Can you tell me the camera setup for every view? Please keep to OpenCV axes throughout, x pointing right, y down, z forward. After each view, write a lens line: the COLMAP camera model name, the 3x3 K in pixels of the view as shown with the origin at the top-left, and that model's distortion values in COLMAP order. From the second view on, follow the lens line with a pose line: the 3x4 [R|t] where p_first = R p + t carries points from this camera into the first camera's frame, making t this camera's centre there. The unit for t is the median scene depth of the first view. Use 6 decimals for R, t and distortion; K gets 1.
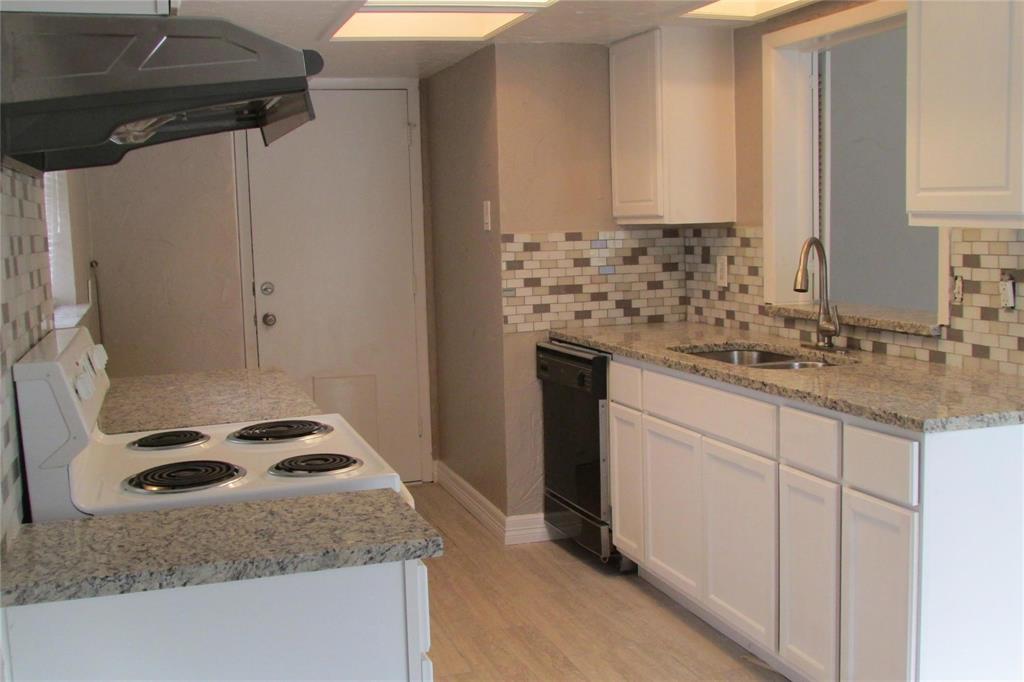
lens RADIAL K [[1195.1, 0, 512.3], [0, 1195.1, 345.4], [0, 0, 1]] dist [-0.080017, 0.000000]
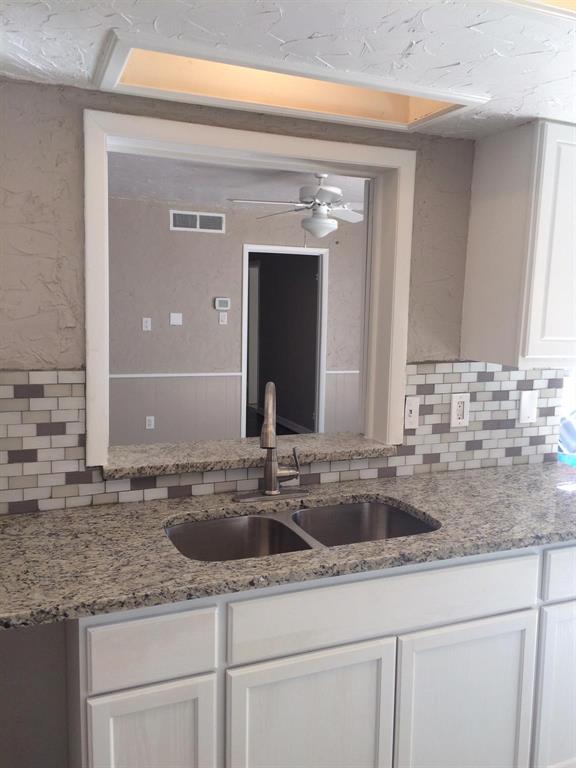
lens RADIAL K [[658.2, 0, 286.7], [0, 658.2, 386.9], [0, 0, 1]] dist [0.070532, 0.004308]
pose [[-0.106205, -0.099318, 0.989372, -0.243870], [0.084468, 0.990501, 0.108499, -0.136767], [-0.990750, 0.095094, -0.096807, 1.018509]]
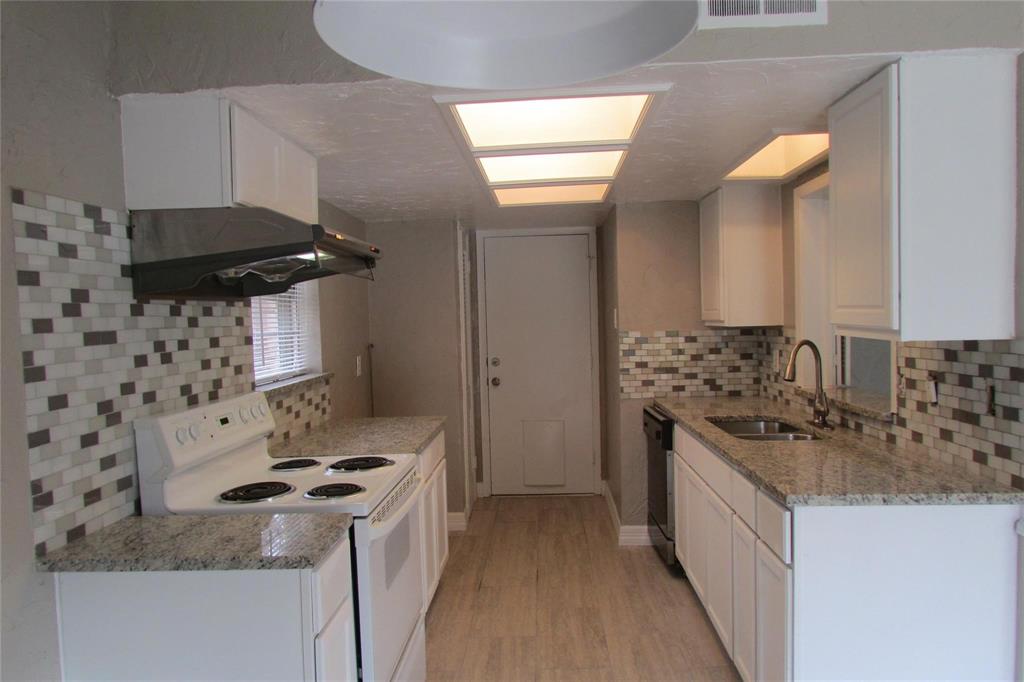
lens RADIAL K [[759.1, 0, 512.9], [0, 759.1, 345.1], [0, 0, 1]] dist [-0.004523, -0.011714]
pose [[0.941169, 0.021235, -0.337270, 0.221539], [-0.041705, 0.997693, -0.053565, -0.025422], [0.335354, 0.064480, 0.939883, 0.095231]]
